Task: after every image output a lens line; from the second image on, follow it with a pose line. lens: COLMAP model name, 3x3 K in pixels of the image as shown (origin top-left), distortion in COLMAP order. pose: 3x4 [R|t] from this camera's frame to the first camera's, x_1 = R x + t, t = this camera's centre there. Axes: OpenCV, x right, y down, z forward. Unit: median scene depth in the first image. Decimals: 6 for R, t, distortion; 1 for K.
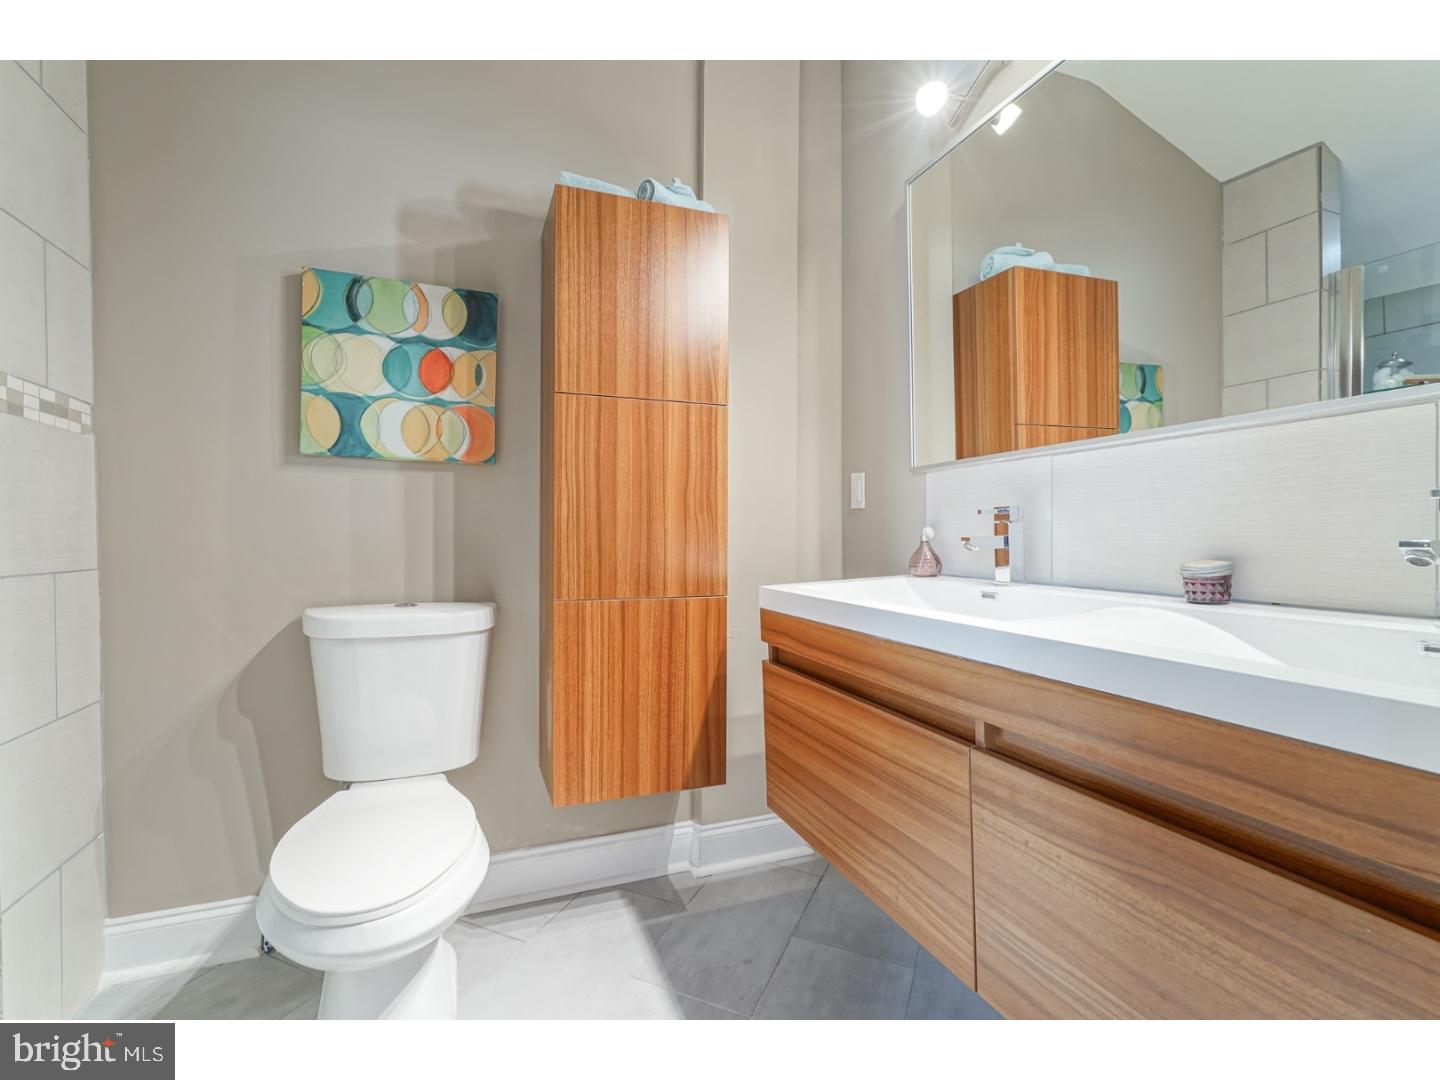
lens RADIAL K [[670.1, 0, 728.3], [0, 670.1, 538.8], [0, 0, 1]] dist [-0.001406, 0.000345]
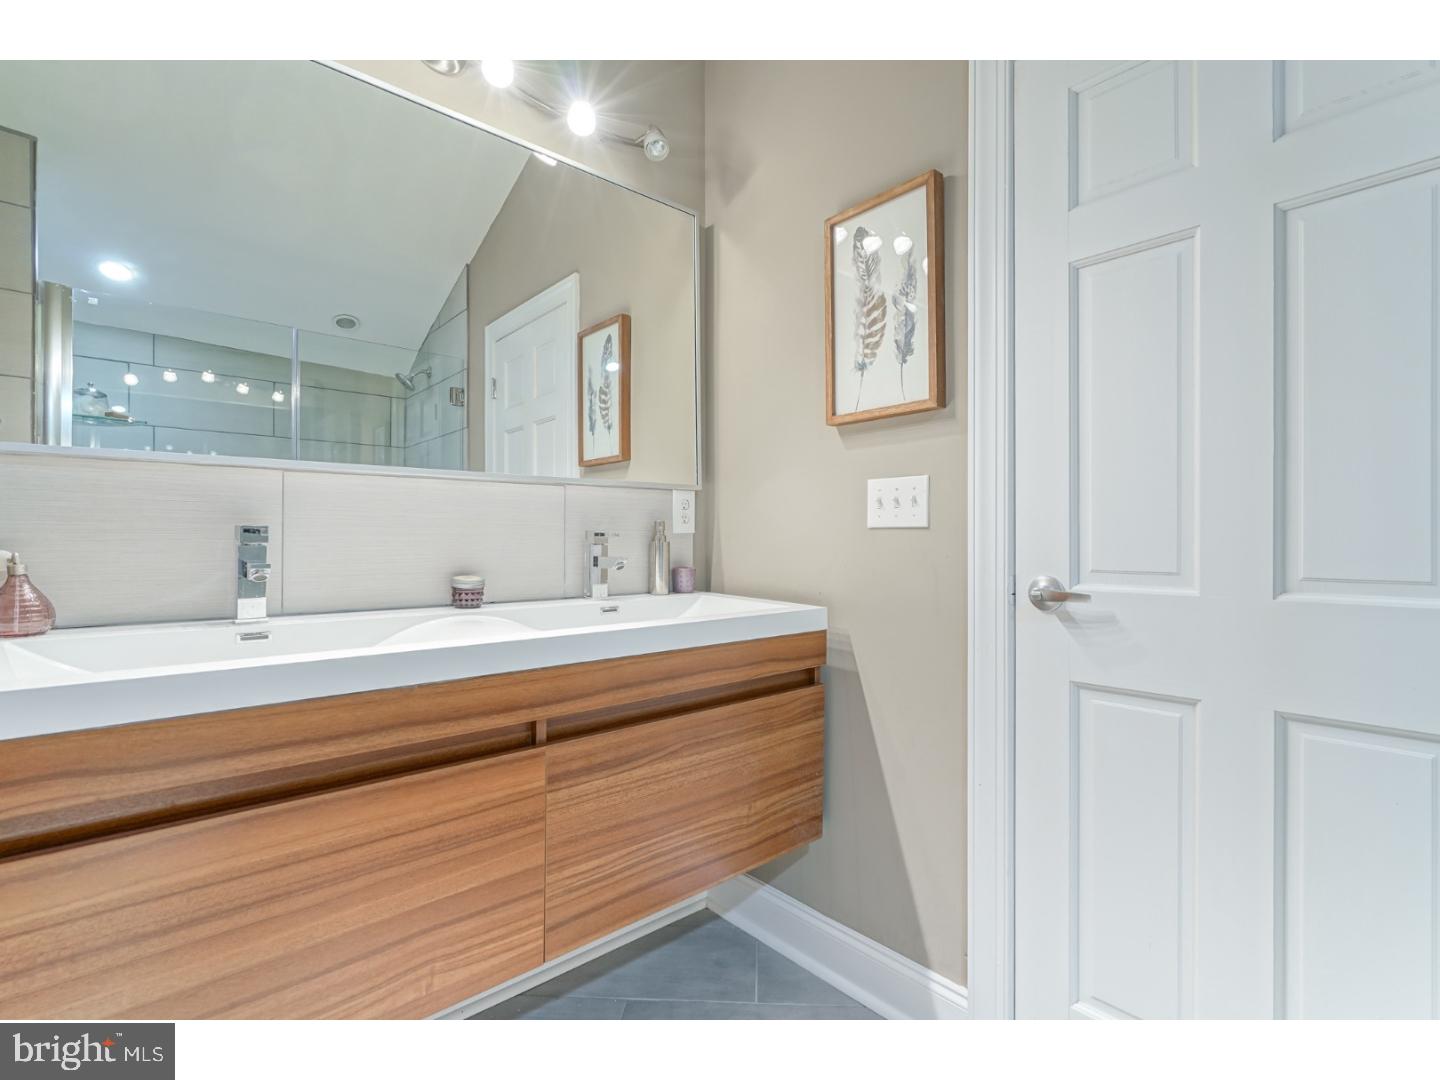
lens RADIAL K [[687.2, 0, 720.0], [0, 687.2, 540.0], [0, 0, 1]] dist [-0.000500, 0.000534]
pose [[-0.346228, 0.012720, 0.938064, -0.738235], [0.016924, 0.999830, -0.007311, -0.019489], [-0.937998, 0.013345, -0.346385, 0.994101]]
